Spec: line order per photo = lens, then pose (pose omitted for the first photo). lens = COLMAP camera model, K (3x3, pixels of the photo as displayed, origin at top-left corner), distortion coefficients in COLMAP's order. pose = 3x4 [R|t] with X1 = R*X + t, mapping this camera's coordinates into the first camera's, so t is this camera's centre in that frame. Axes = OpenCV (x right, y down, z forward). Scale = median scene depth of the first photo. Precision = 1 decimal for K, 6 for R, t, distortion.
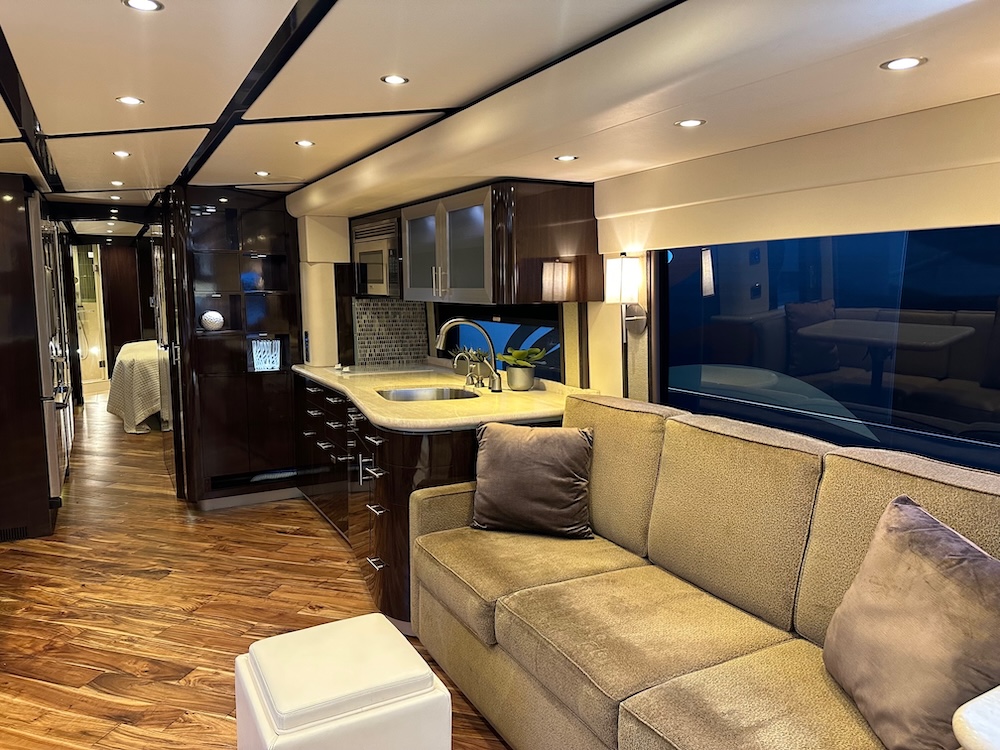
lens RADIAL K [[708.4, 0, 510.9], [0, 708.4, 377.8], [0, 0, 1]] dist [0.043311, -0.056813]
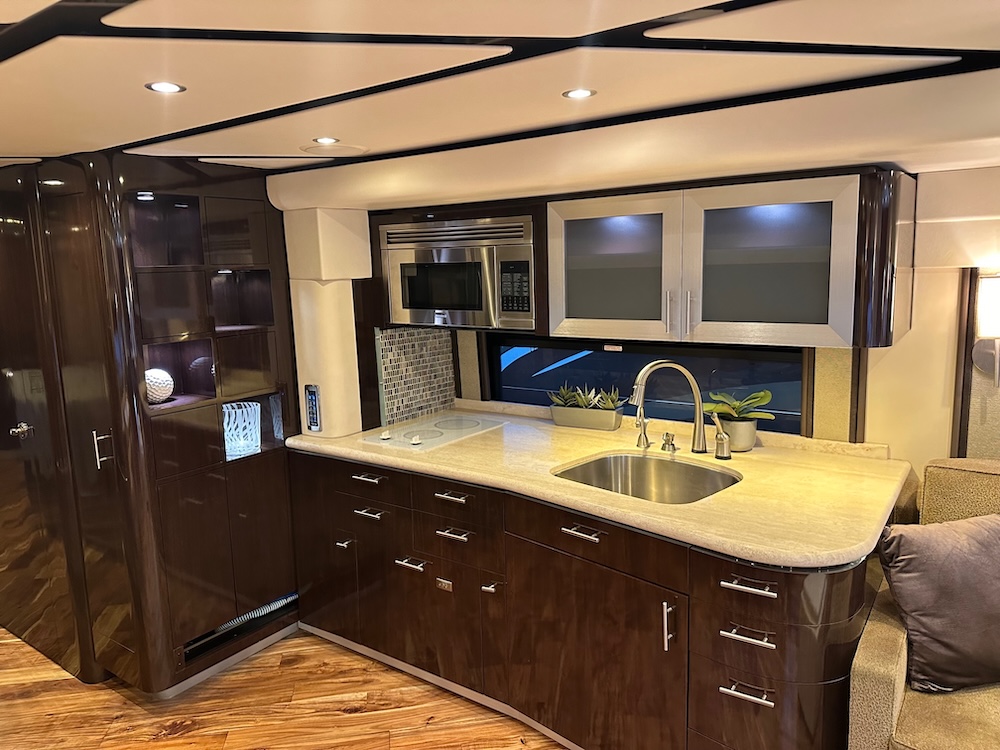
lens RADIAL K [[708.5, 0, 500.0], [0, 708.5, 375.0], [0, 0, 1]] dist [0.119475, -0.175444]
pose [[0.909549, -0.094224, 0.404775, -0.451989], [0.082625, 0.995515, 0.046074, -0.103378], [-0.407301, -0.008461, 0.913255, 0.369805]]
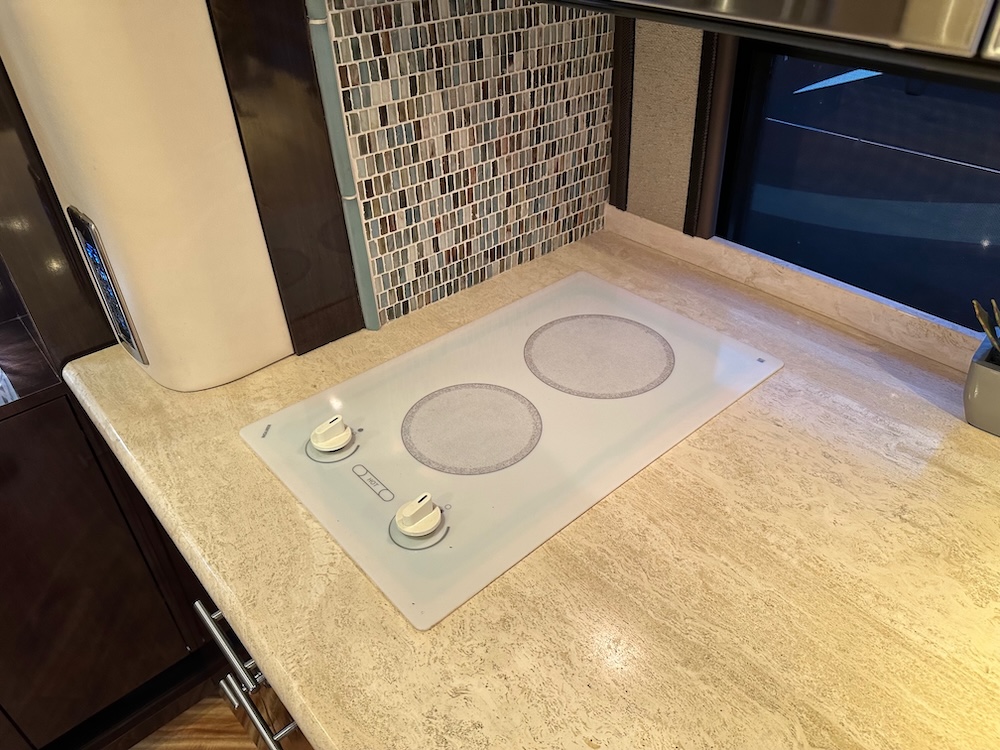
lens RADIAL K [[688.7, 0, 500.0], [0, 688.7, 375.0], [0, 0, 1]] dist [0.112804, -0.284289]
pose [[0.978250, -0.143568, 0.149716, -0.246364], [0.052739, 0.870201, 0.489866, -0.126052], [-0.200612, -0.471316, 0.858846, 0.921260]]
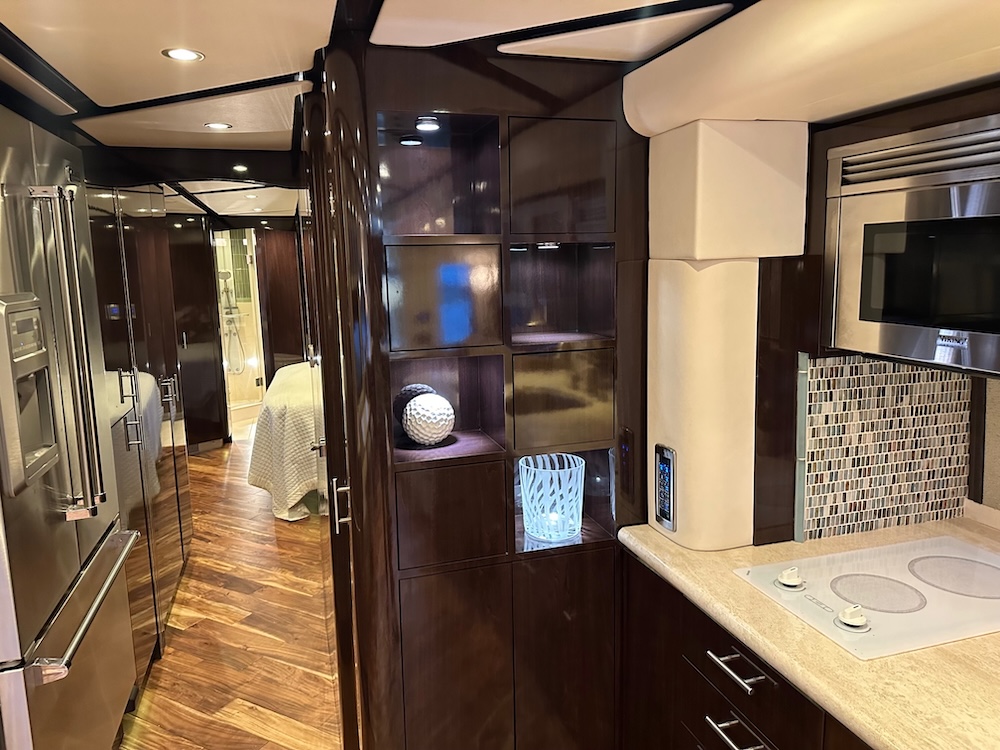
lens RADIAL K [[710.8, 0, 507.5], [0, 710.8, 371.7], [0, 0, 1]] dist [0.003599, -0.003459]
pose [[0.976354, 0.008107, -0.216026, -0.329529], [-0.001431, 0.999517, 0.031042, -0.131976], [0.216174, -0.029999, 0.975894, 0.712886]]
